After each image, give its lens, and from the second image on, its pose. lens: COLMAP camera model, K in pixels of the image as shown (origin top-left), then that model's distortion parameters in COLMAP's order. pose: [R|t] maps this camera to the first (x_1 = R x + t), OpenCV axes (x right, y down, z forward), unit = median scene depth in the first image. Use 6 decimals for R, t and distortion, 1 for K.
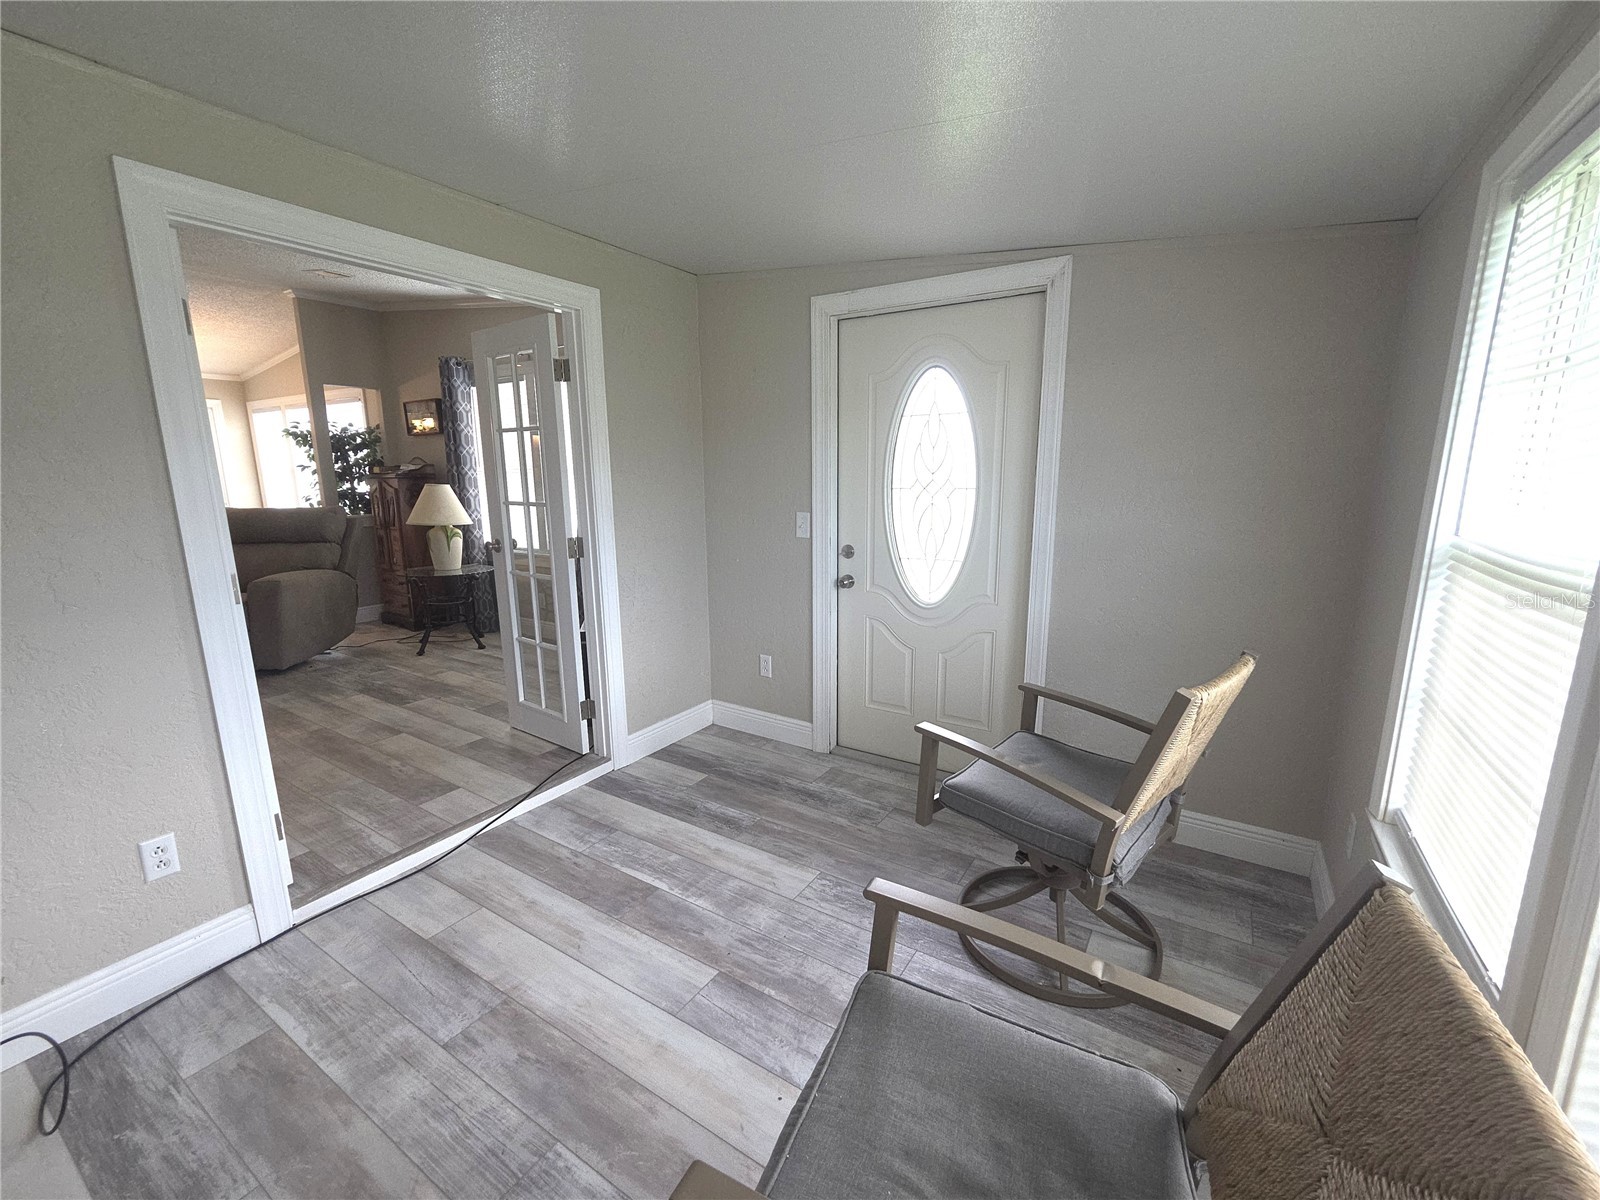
lens RADIAL K [[667.0, 0, 807.3], [0, 667.0, 600.6], [0, 0, 1]] dist [0.002103, 0.000511]
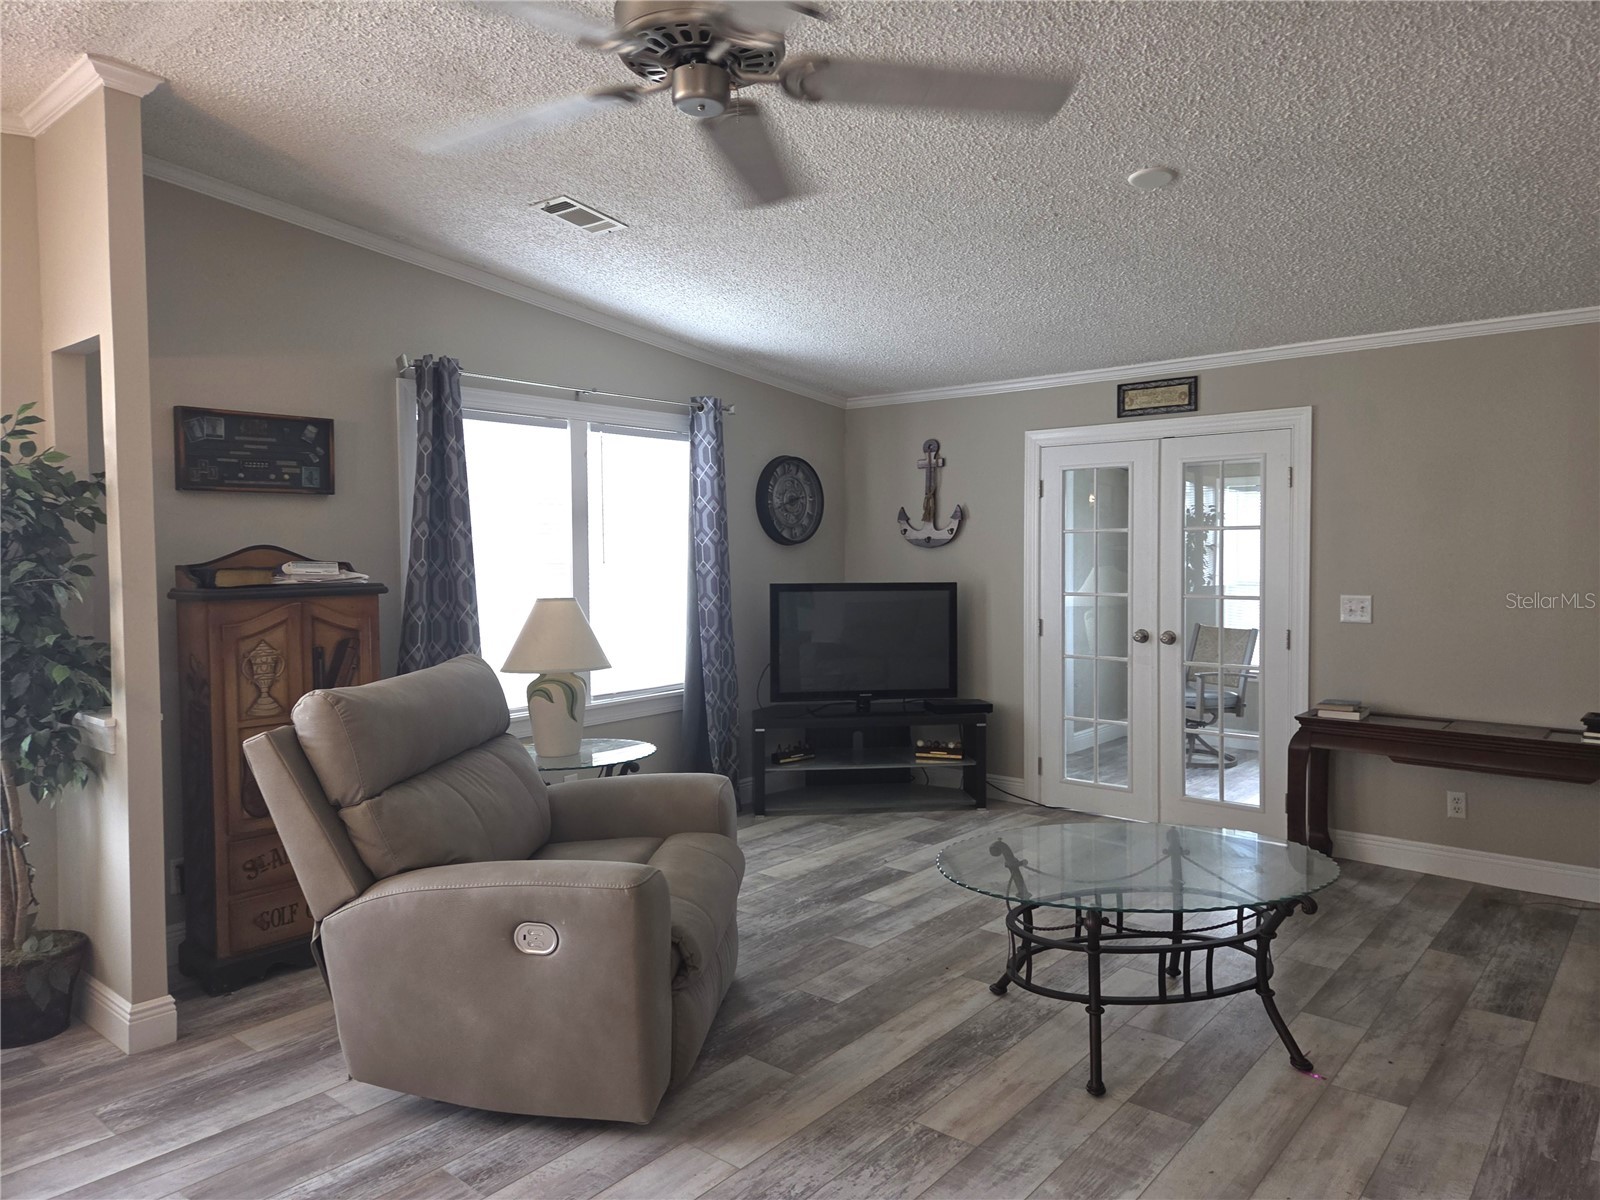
lens RADIAL K [[1068.6, 0, 809.0], [0, 1068.6, 586.9], [0, 0, 1]] dist [0.071261, -0.064259]
pose [[0.127840, -0.032112, 0.991275, -1.832087], [0.200048, 0.979768, 0.005940, -0.190712], [-0.971410, 0.197544, 0.131677, 0.899719]]
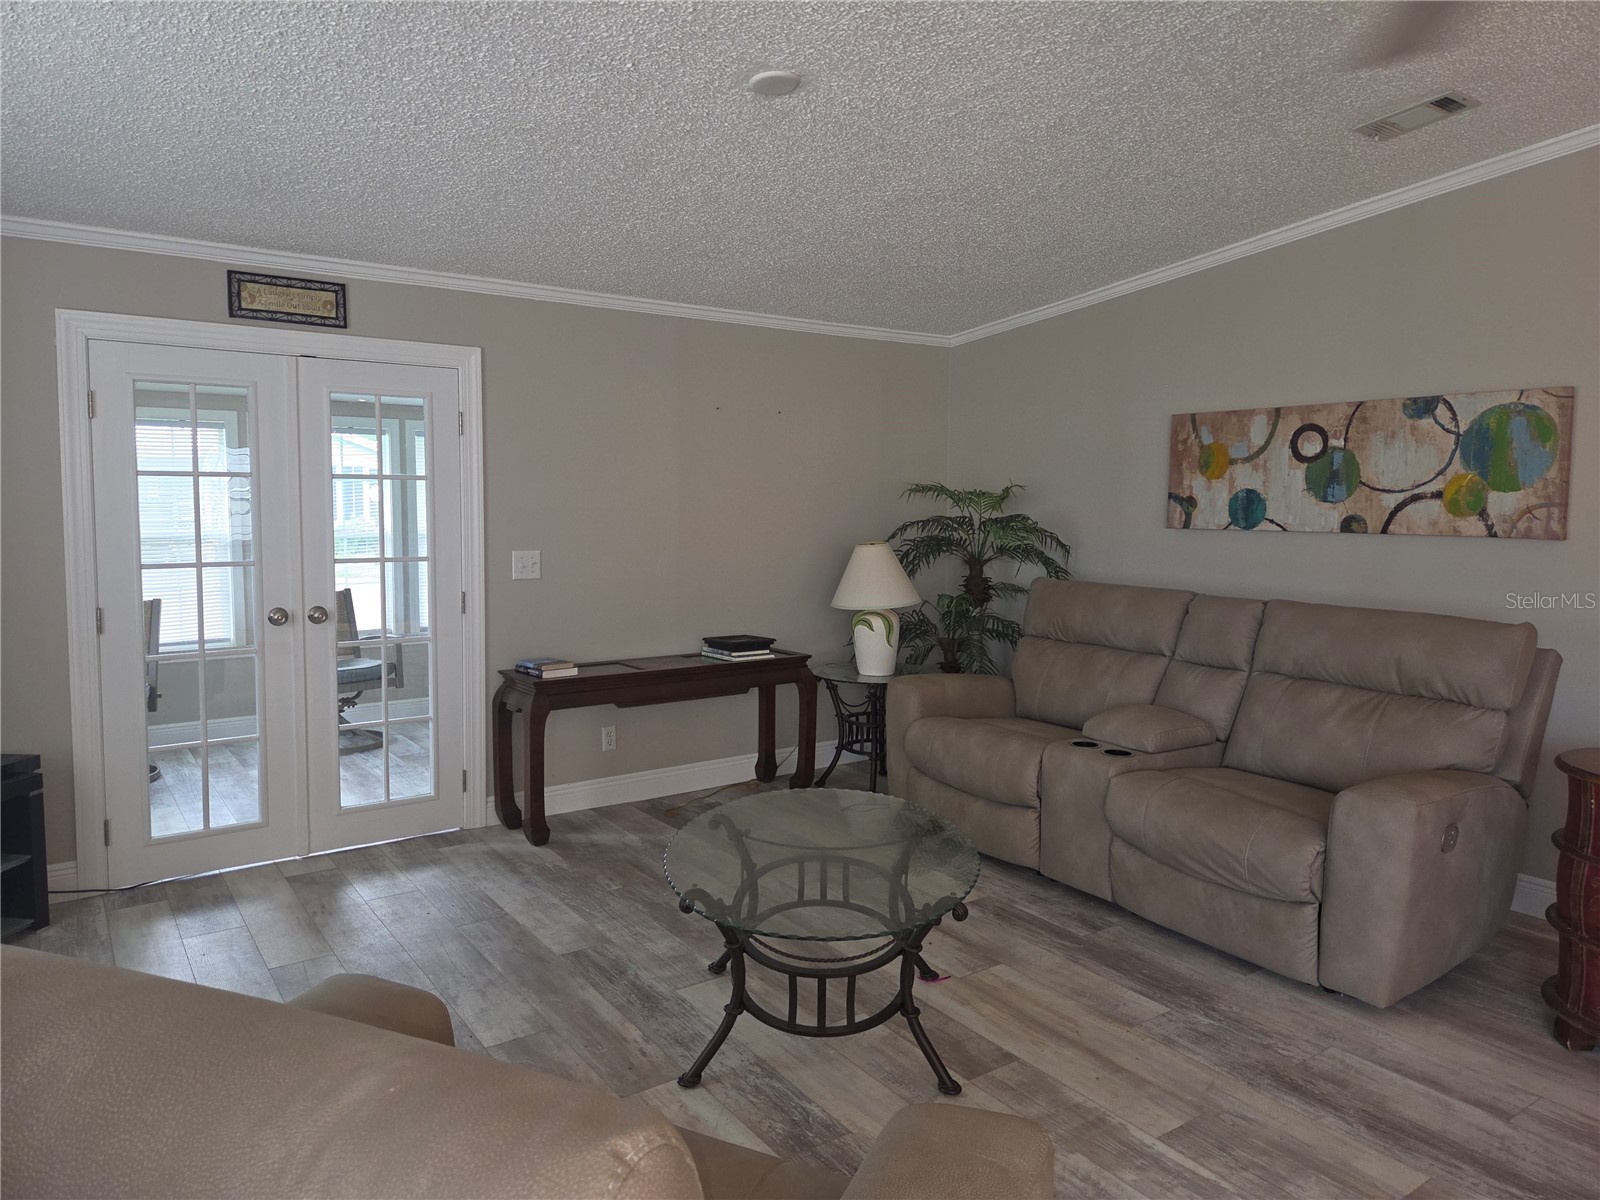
lens RADIAL K [[1067.2, 0, 802.7], [0, 1067.2, 578.4], [0, 0, 1]] dist [0.070610, -0.062886]
pose [[-0.926797, -0.031638, 0.374228, -1.250617], [0.069462, 0.964813, 0.253596, -0.305057], [-0.369083, 0.261026, -0.891988, 1.434000]]
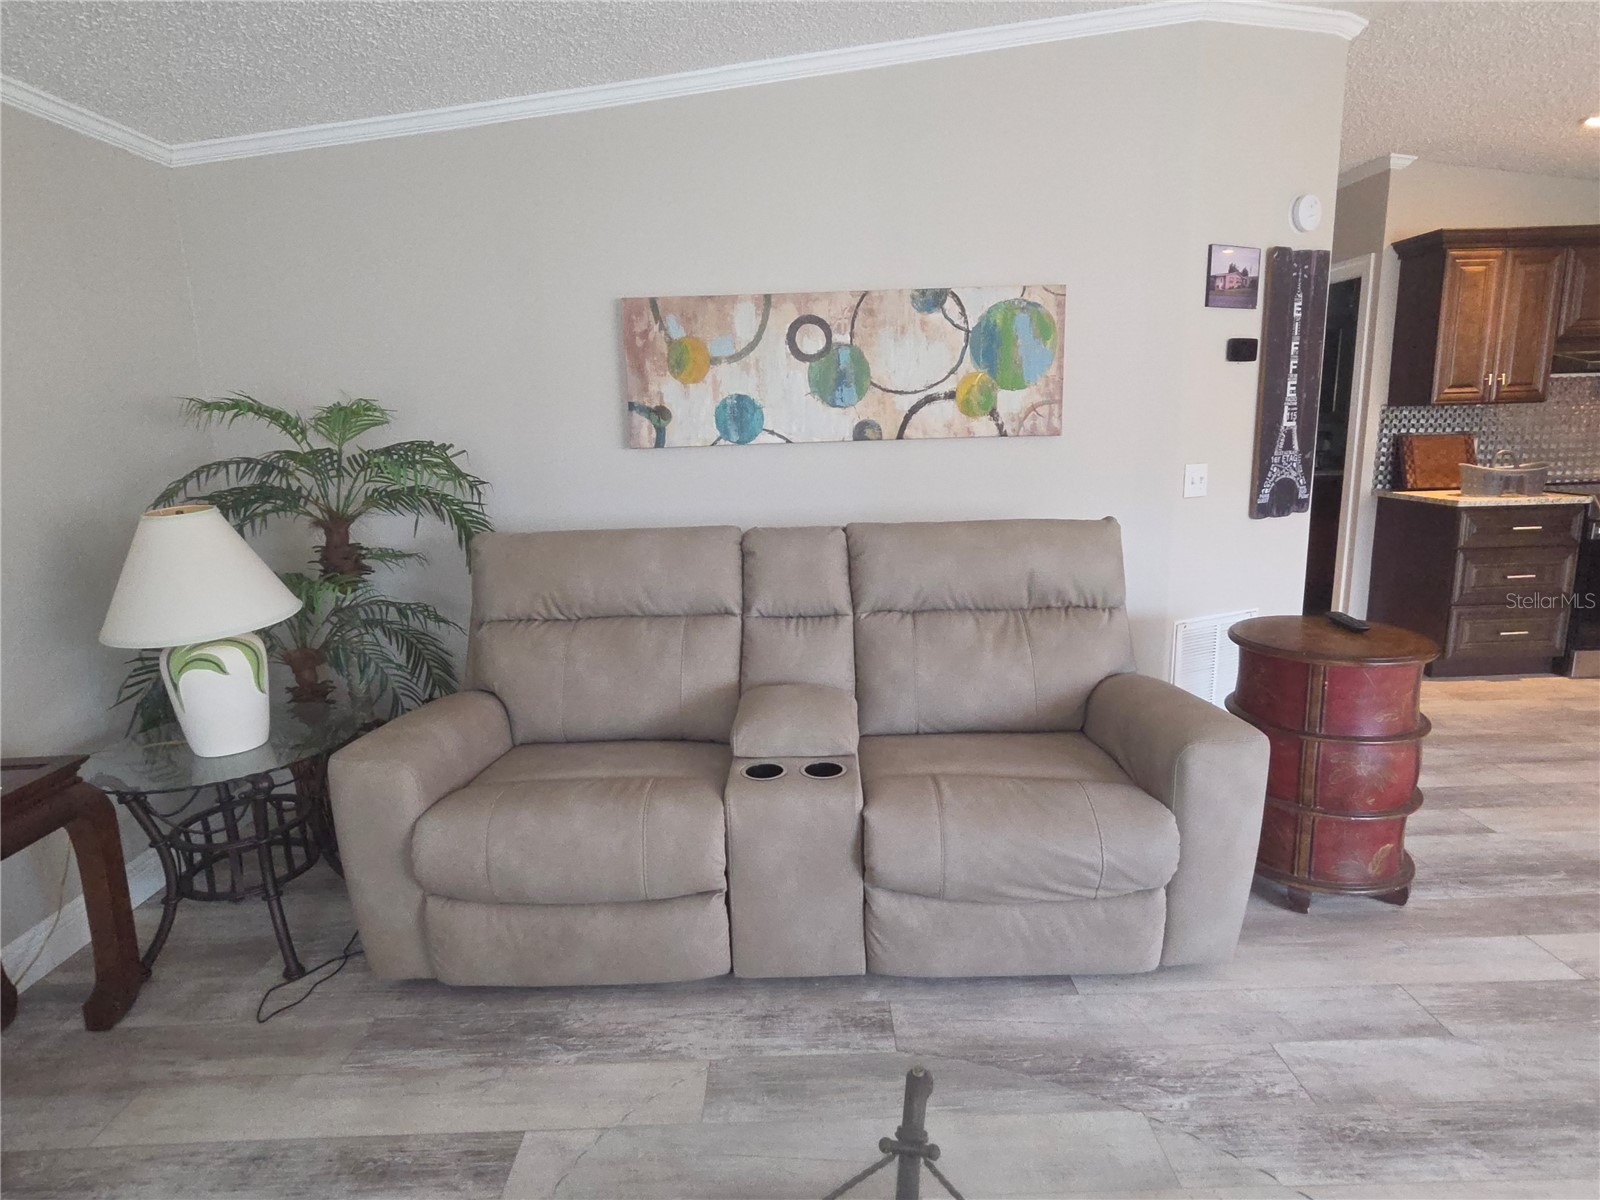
lens RADIAL K [[883.7, 0, 805.3], [0, 883.7, 592.4], [0, 0, 1]] dist [-0.002084, 0.000035]
pose [[-0.836397, 0.135288, -0.531166, -0.853738], [-0.074668, 0.931906, 0.354932, -0.185653], [0.543015, 0.336525, -0.769341, 0.873957]]
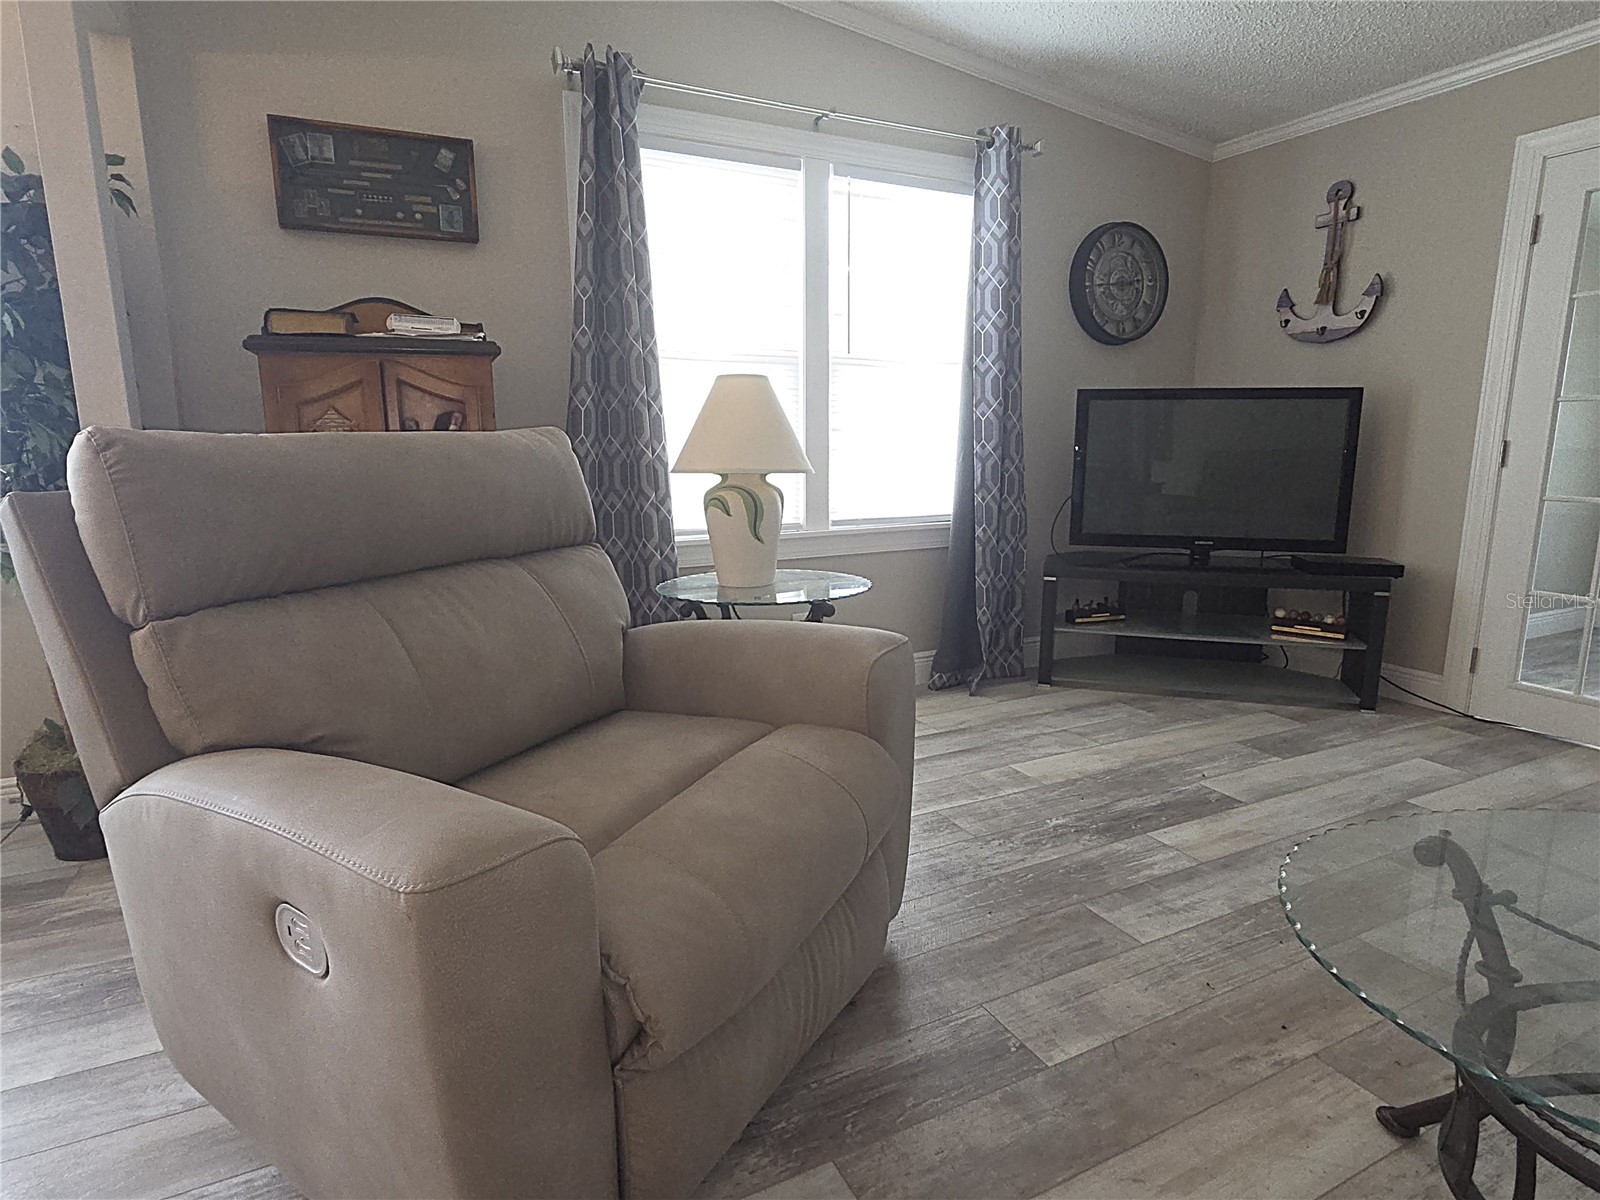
lens RADIAL K [[879.9, 0, 803.6], [0, 879.9, 592.1], [0, 0, 1]] dist [-0.002328, -0.000526]
pose [[0.511315, -0.150287, 0.846150, -1.322400], [0.167881, 0.983089, 0.073161, -0.101530], [-0.842836, 0.104644, 0.527899, 0.923741]]
